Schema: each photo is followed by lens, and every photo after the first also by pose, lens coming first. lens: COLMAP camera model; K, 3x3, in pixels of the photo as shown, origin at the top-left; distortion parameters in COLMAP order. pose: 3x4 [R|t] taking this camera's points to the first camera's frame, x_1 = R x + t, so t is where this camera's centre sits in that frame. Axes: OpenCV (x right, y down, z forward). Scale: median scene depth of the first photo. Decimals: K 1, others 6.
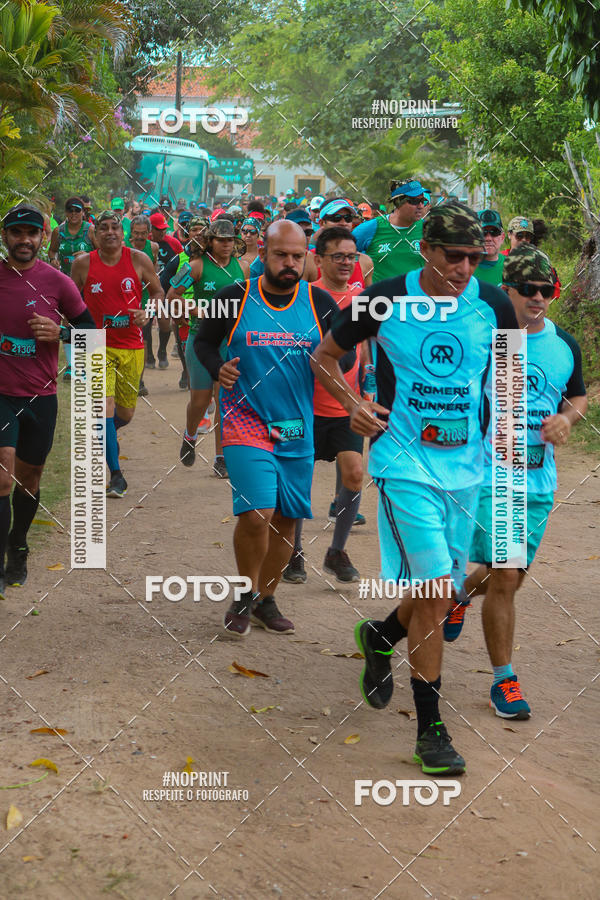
lens RADIAL K [[2784.7, 0, 239.4], [0, 2784.7, 451.7], [0, 0, 1]] dist [-0.406285, 0.018333]
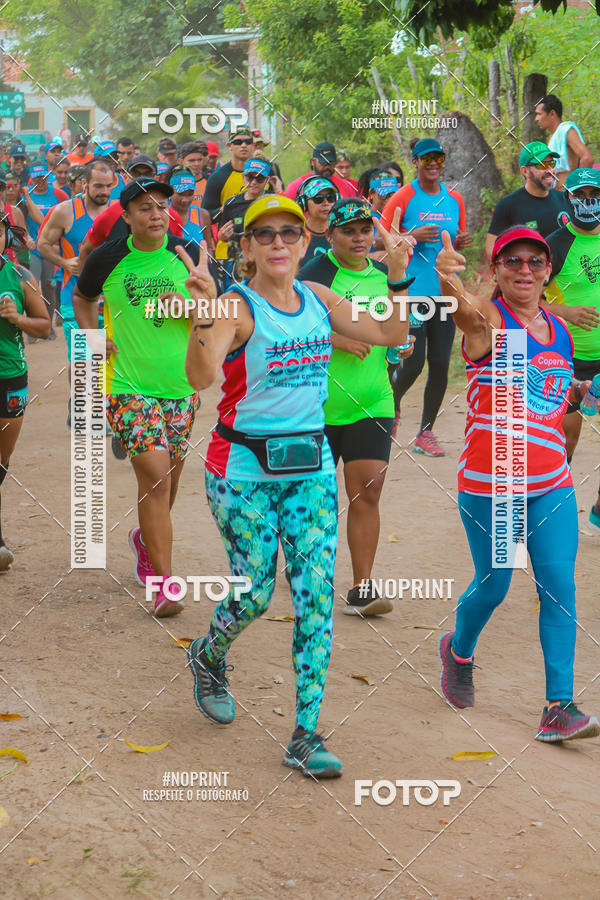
lens RADIAL K [[2797.4, 0, 257.2], [0, 2797.4, 477.7], [0, 0, 1]] dist [-0.383362, -0.163440]
pose [[0.992642, -0.047195, 0.111513, -0.076388], [0.042824, 0.998230, 0.041278, -0.016287], [-0.113263, -0.036199, 0.992905, 0.030497]]
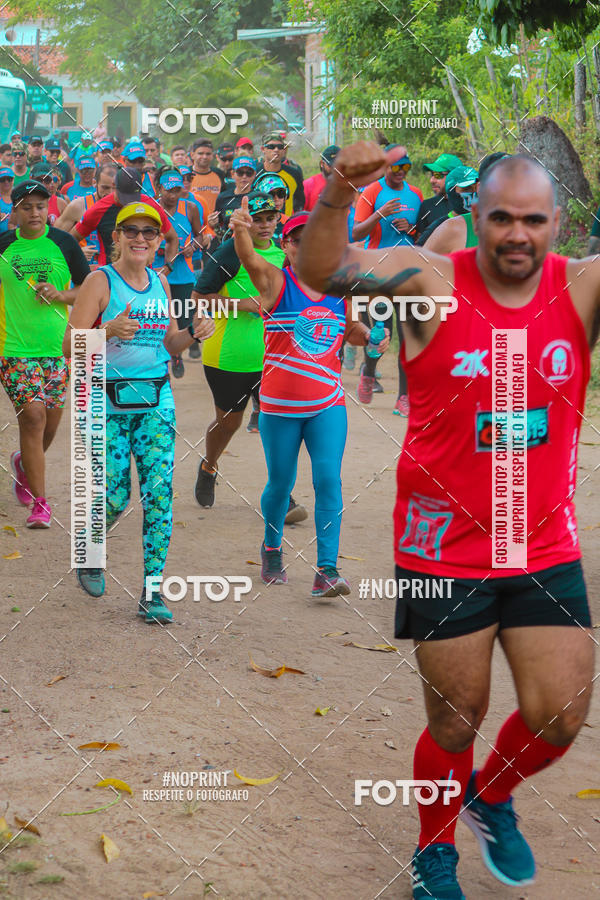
lens RADIAL K [[3009.4, 0, 217.0], [0, 3009.4, 451.1], [0, 0, 1]] dist [-0.213776, -2.353985]
pose [[0.995117, -0.028717, 0.094430, -0.109502], [0.026612, 0.999370, 0.023480, -0.017156], [-0.095045, -0.020852, 0.995255, 0.007647]]
